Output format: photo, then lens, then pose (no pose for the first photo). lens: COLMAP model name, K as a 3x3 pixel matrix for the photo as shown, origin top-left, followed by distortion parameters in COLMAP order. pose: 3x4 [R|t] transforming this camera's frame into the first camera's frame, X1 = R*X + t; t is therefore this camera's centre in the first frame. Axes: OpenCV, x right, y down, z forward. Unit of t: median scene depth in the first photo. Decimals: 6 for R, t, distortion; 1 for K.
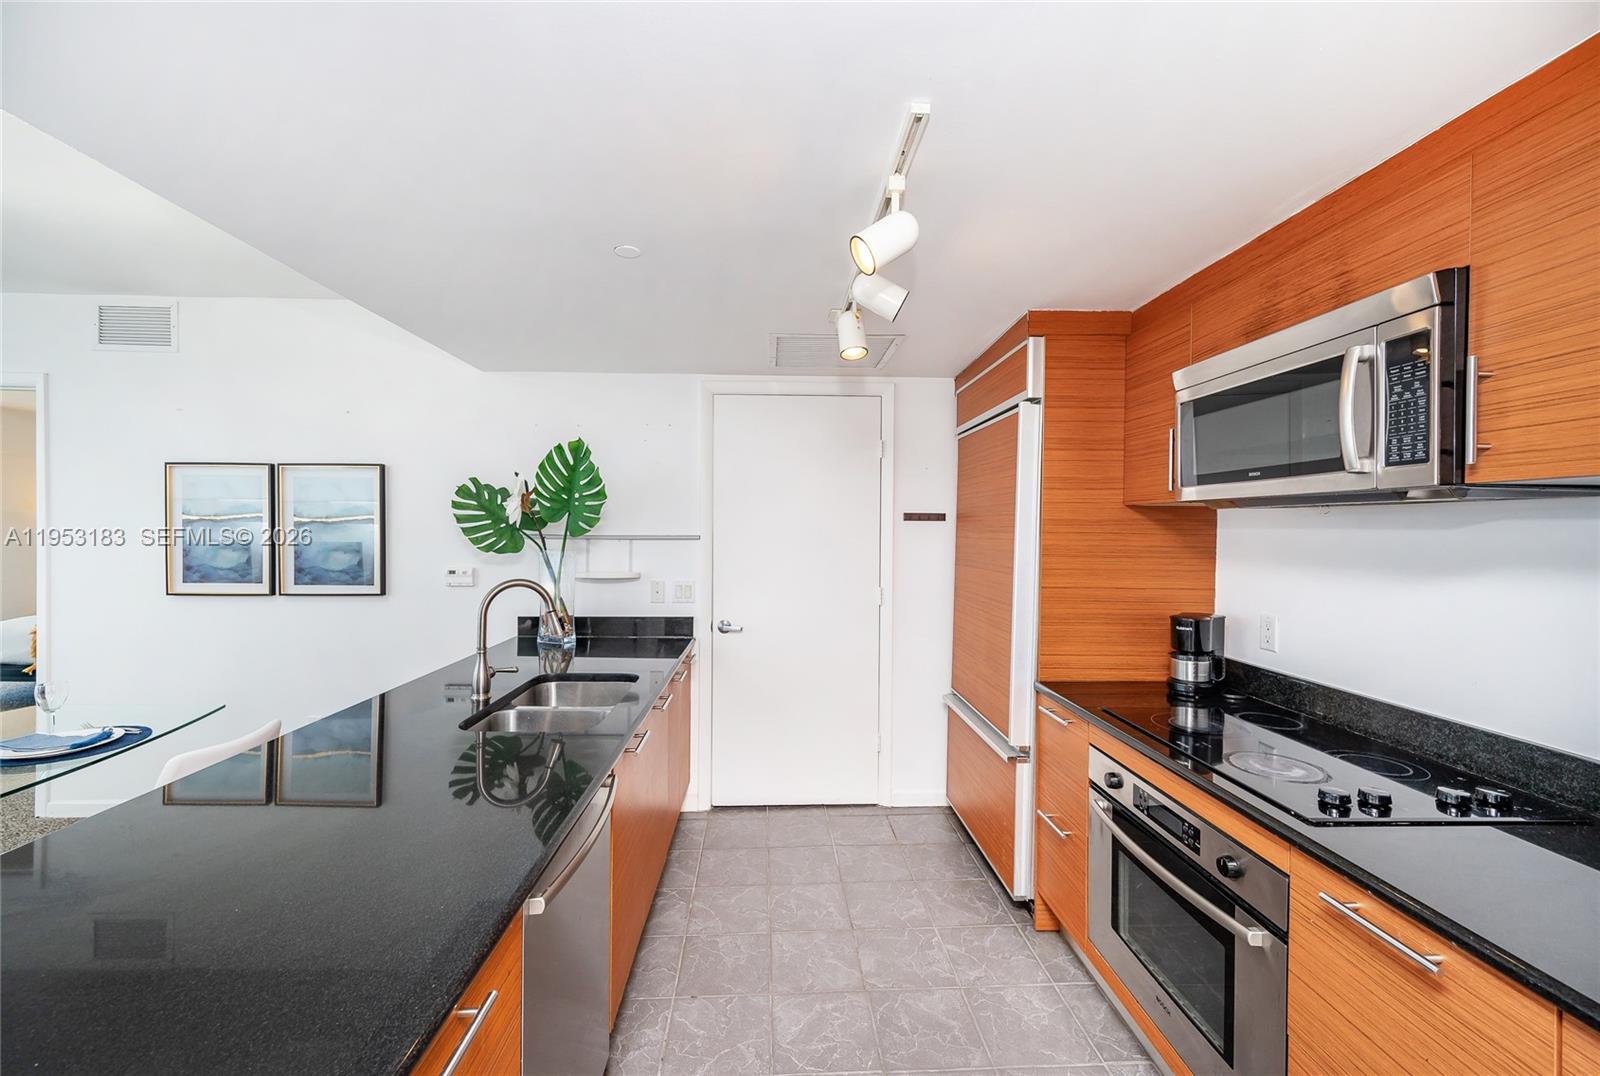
lens RADIAL K [[665.1, 0, 800.0], [0, 665.1, 538.0], [0, 0, 1]] dist [0.001127, 0.000019]
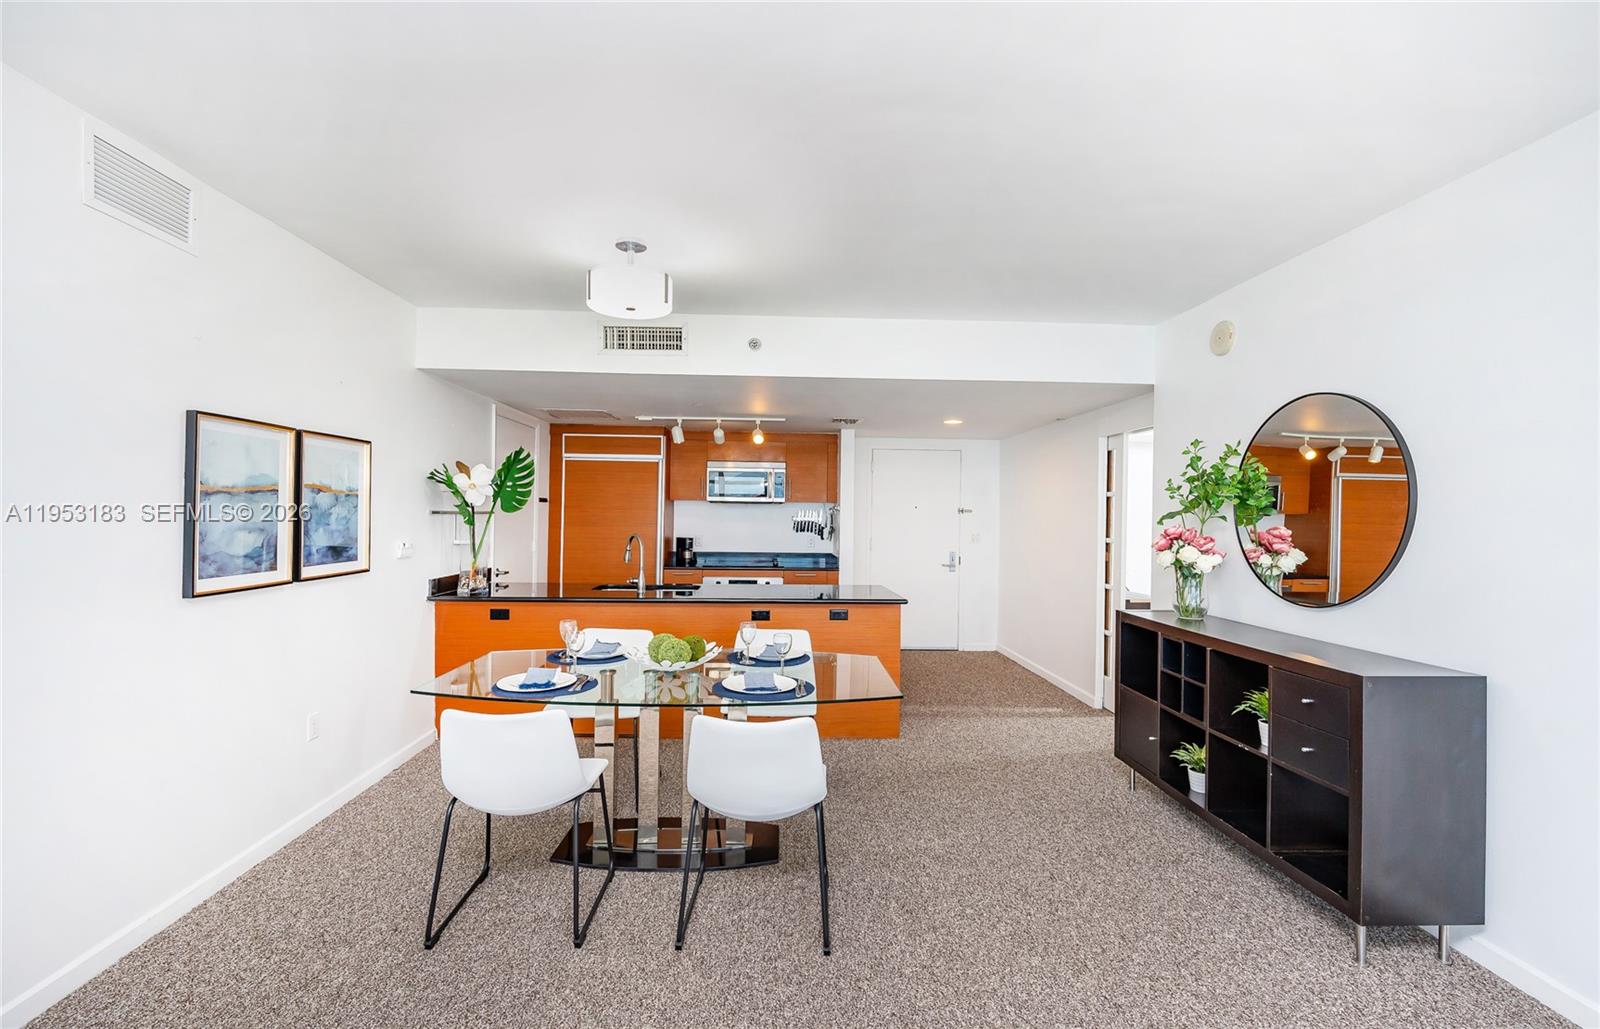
lens RADIAL K [[678.4, 0, 793.2], [0, 678.4, 497.8], [0, 0, 1]] dist [0.000961, 0.000069]
pose [[-0.004195, 0.015263, 0.999875, -1.678524], [0.001247, 0.999883, -0.015258, -0.009128], [-0.999990, 0.001183, -0.004213, 0.357207]]
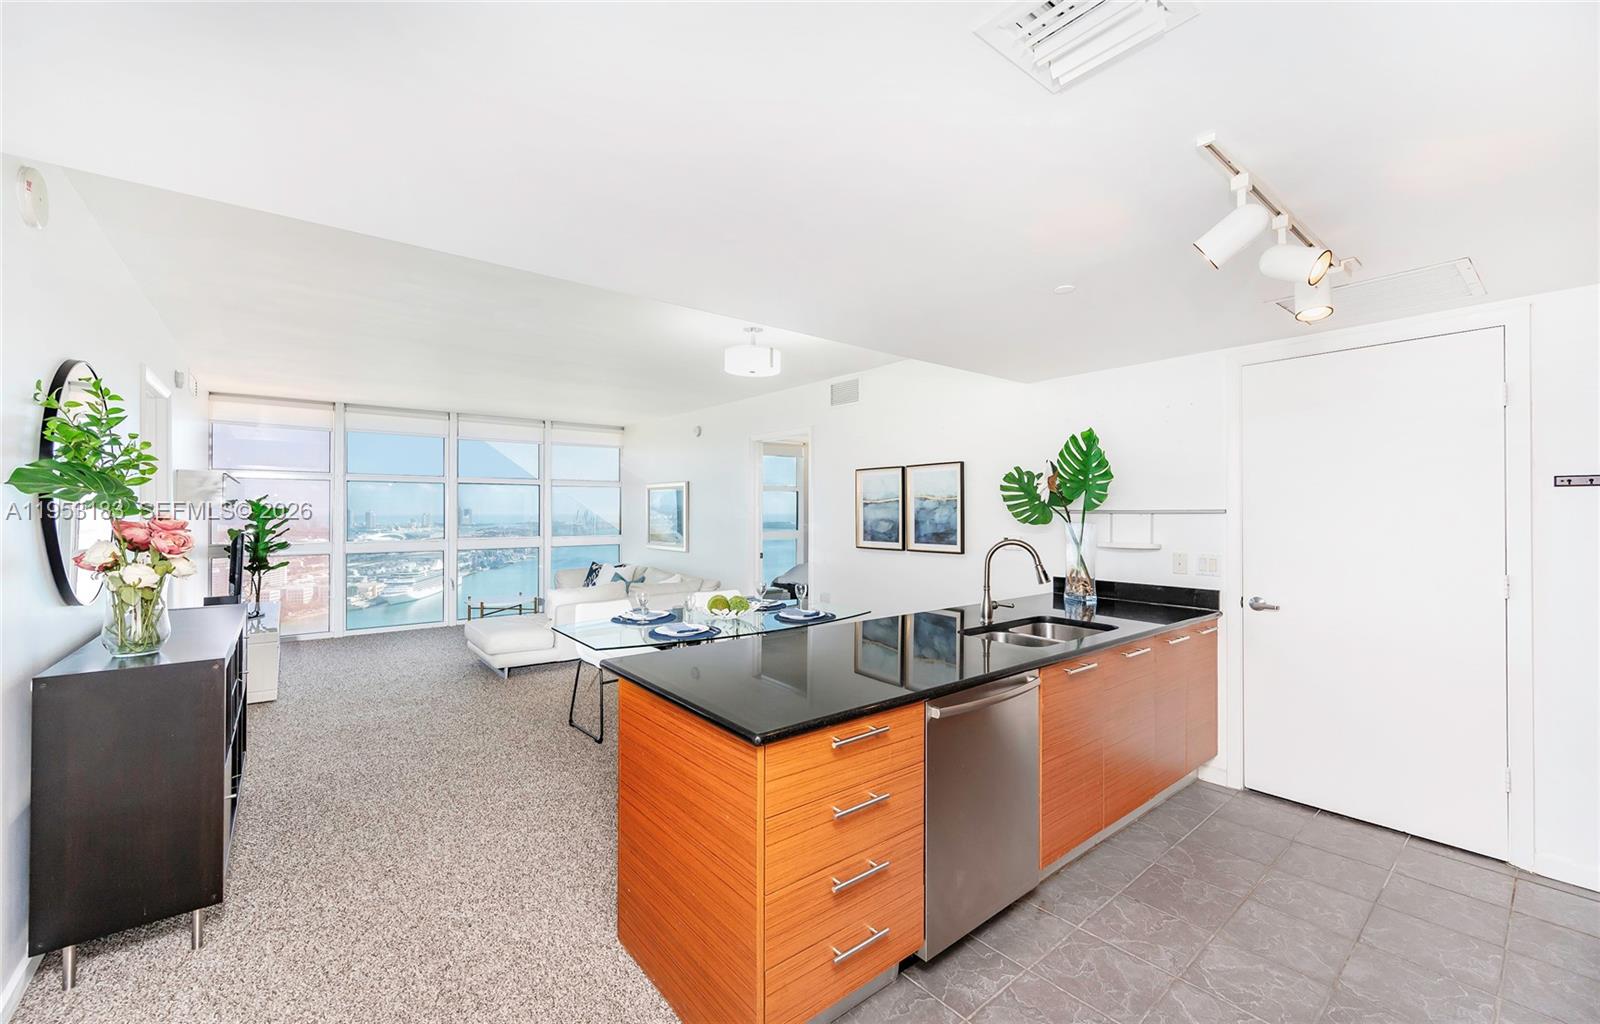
lens RADIAL K [[642.9, 0, 800.0], [0, 642.9, 512.0], [0, 0, 1]] dist [-0.000505, -0.000044]
pose [[0.607987, -0.008566, -0.793901, 0.257632], [-0.003794, 0.999899, -0.013694, 0.017584], [0.793938, 0.011338, 0.607893, -0.109859]]
